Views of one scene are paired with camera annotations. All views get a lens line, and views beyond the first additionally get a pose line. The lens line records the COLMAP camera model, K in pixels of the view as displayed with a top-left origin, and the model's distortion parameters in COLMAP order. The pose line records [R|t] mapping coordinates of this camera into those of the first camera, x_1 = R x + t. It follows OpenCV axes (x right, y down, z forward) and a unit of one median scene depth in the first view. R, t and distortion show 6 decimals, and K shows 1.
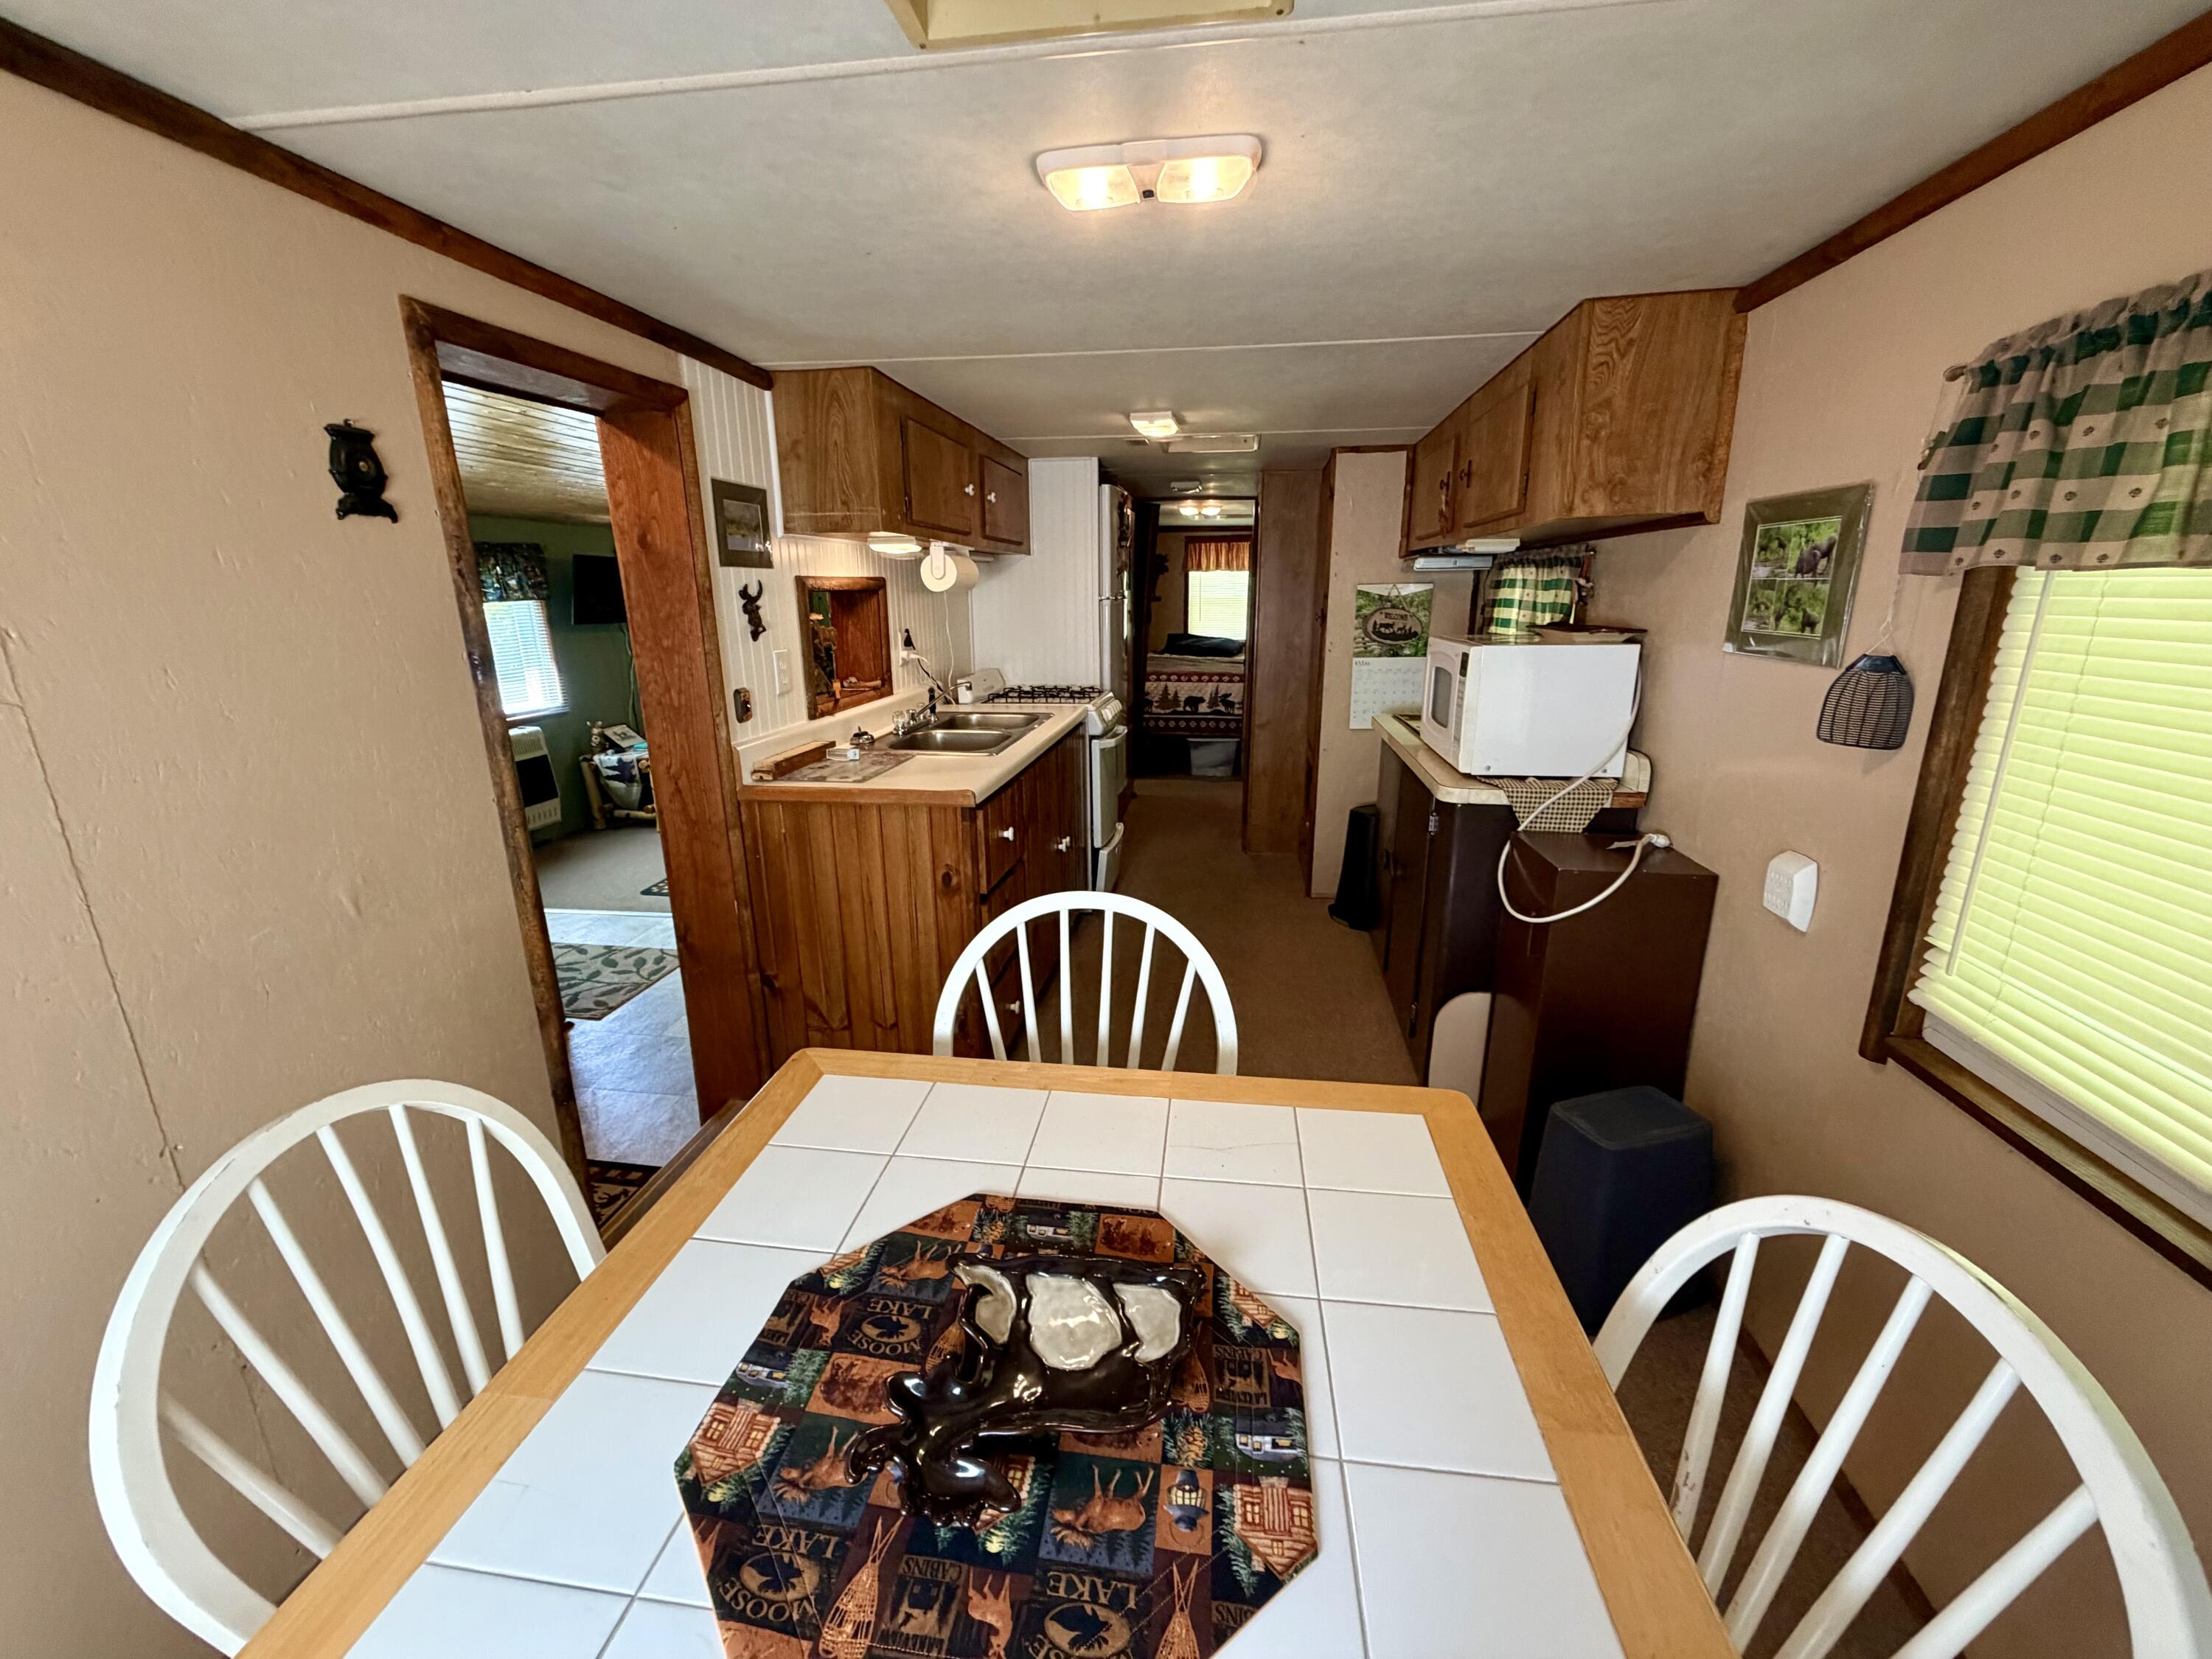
lens RADIAL K [[881.7, 0, 1106.7], [0, 881.7, 825.5], [0, 0, 1]] dist [0.000723, 0.000062]
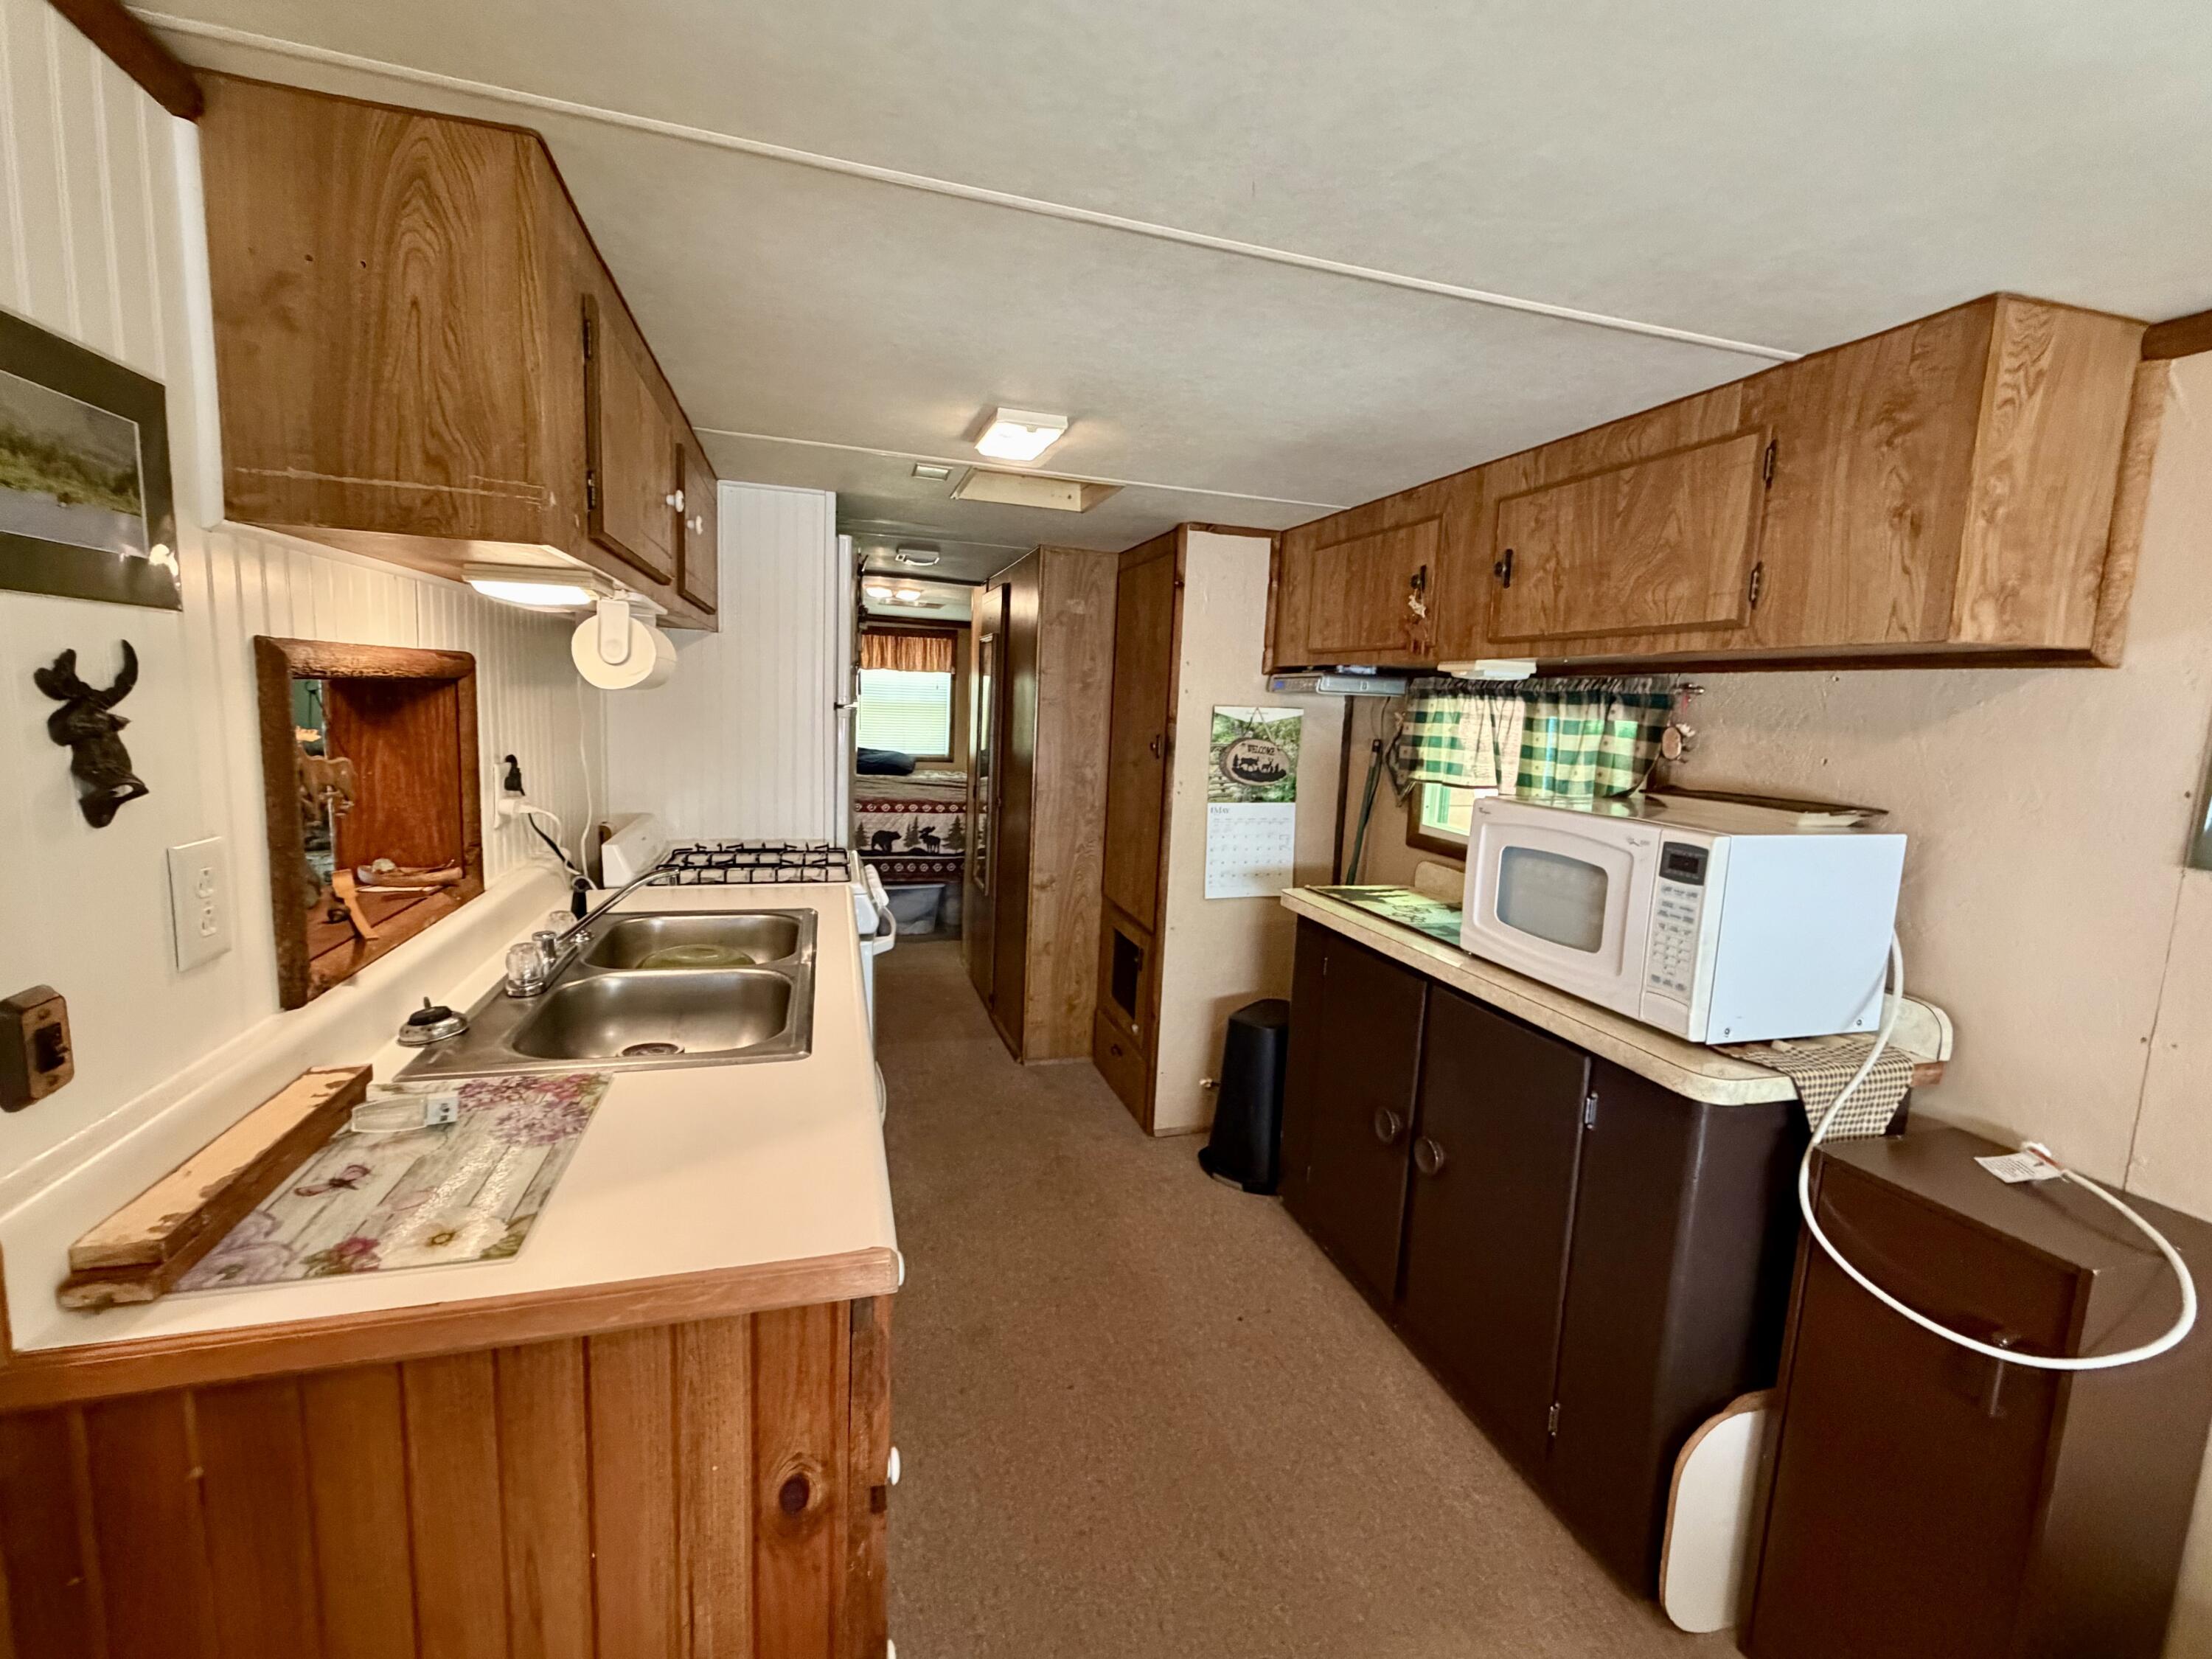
lens RADIAL K [[951.4, 0, 1110.7], [0, 951.4, 828.7], [0, 0, 1]] dist [-0.000774, 0.000163]
pose [[0.903902, -0.010045, 0.427622, -0.167368], [0.060036, 0.992807, -0.103582, -0.117376], [-0.423506, 0.119301, 0.898003, 0.417541]]
